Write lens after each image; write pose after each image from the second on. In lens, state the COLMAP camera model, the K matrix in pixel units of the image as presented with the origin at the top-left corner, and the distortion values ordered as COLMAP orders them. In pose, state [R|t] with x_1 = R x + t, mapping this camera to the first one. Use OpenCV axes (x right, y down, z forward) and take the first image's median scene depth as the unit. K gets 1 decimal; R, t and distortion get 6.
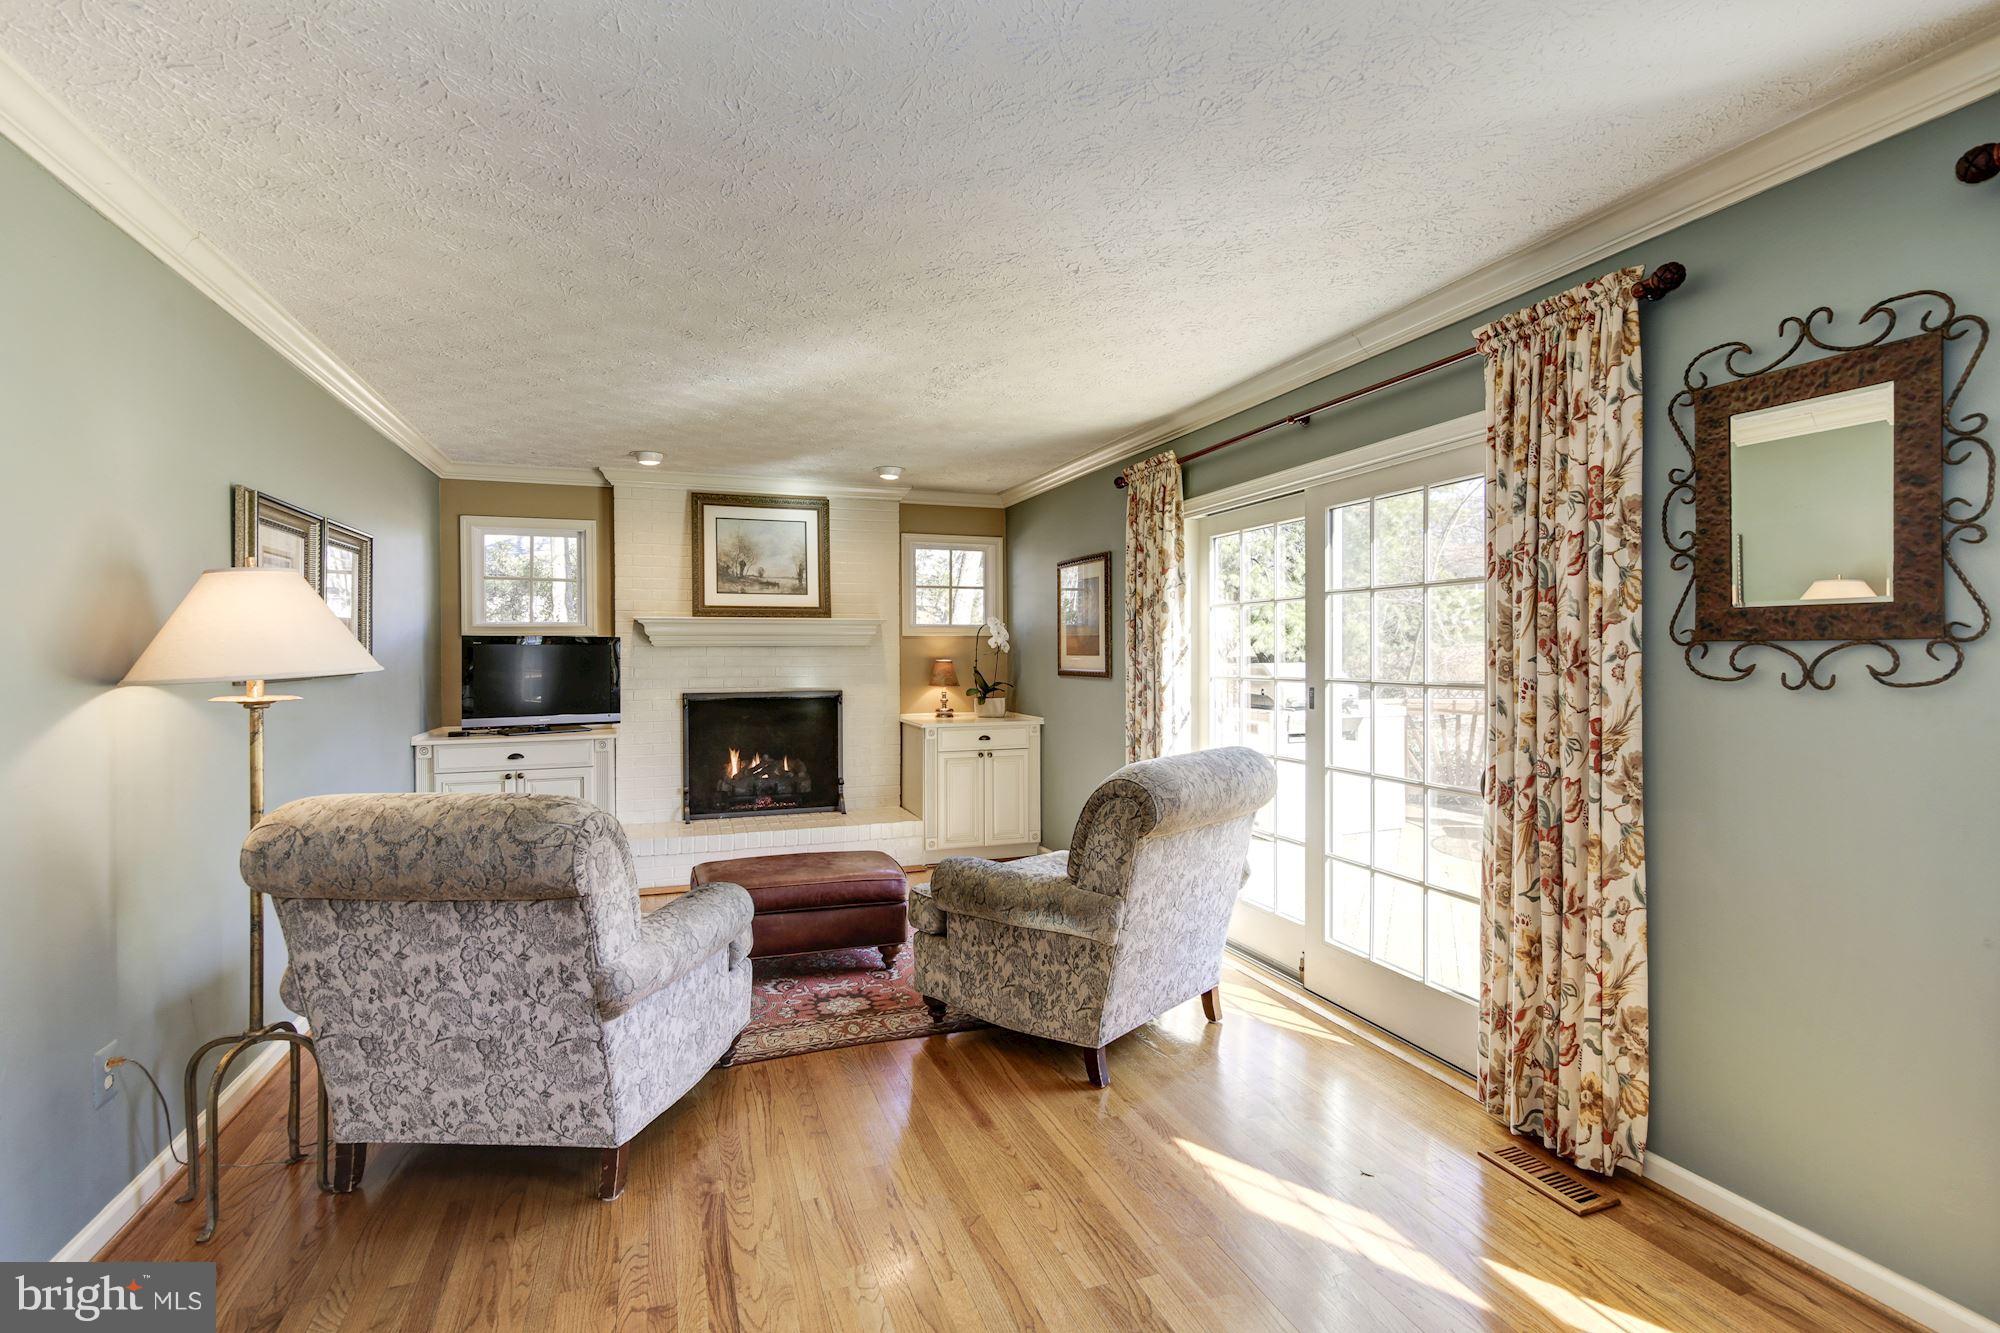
lens RADIAL K [[946.9, 0, 994.8], [0, 946.9, 658.5], [0, 0, 1]] dist [-0.002337, 0.002159]
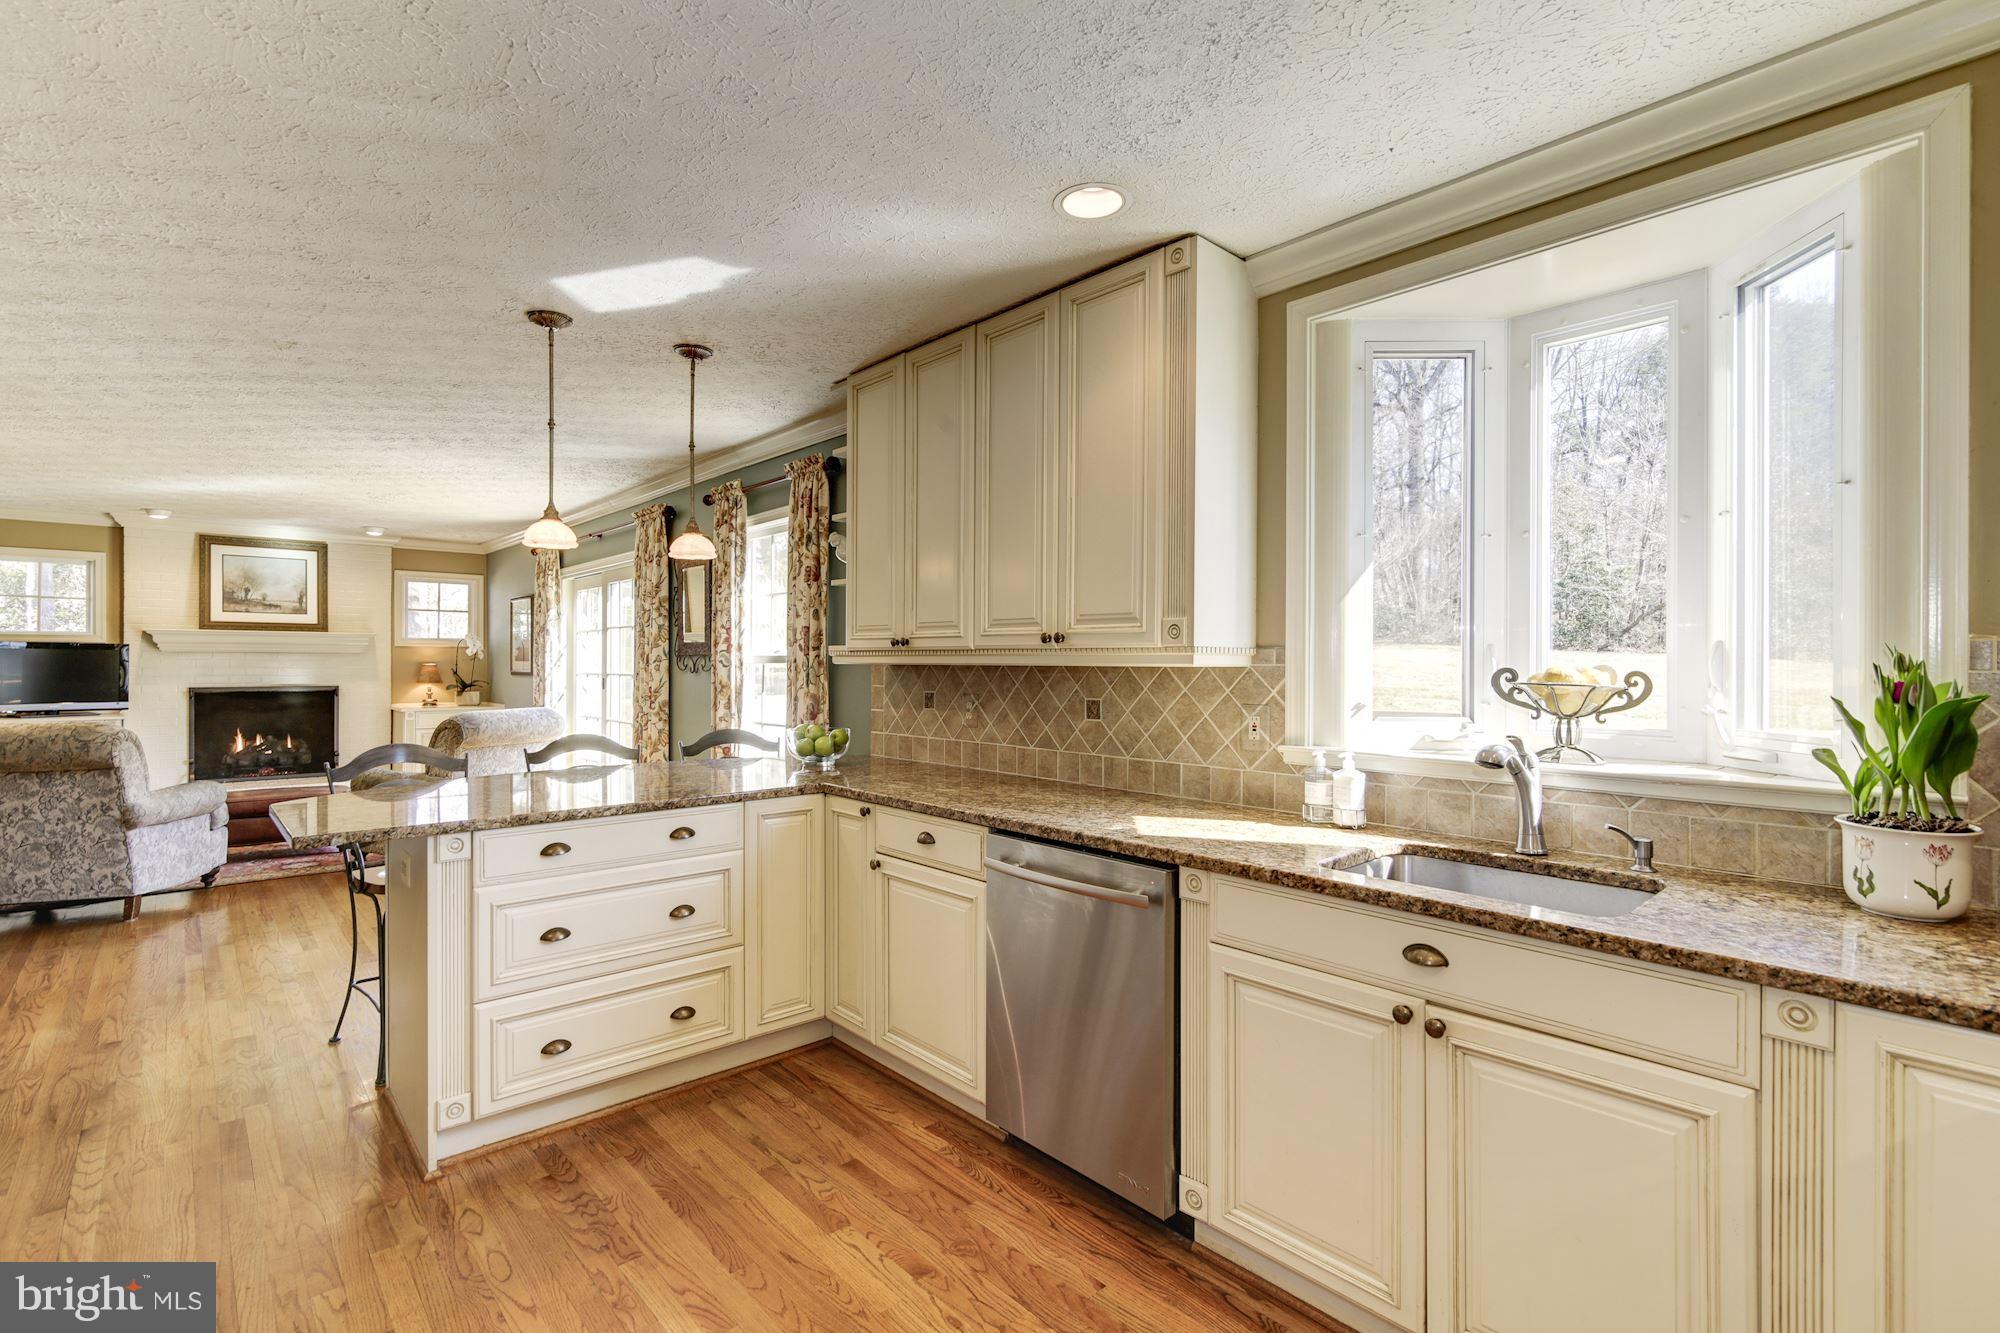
lens RADIAL K [[946.9, 0, 1011.2], [0, 946.9, 663.7], [0, 0, 1]] dist [-0.002337, 0.002159]
pose [[0.927132, 0.008063, 0.374648, 0.244244], [-0.005561, 0.999954, -0.007759, 0.007830], [-0.374693, 0.005110, 0.927135, -0.668229]]
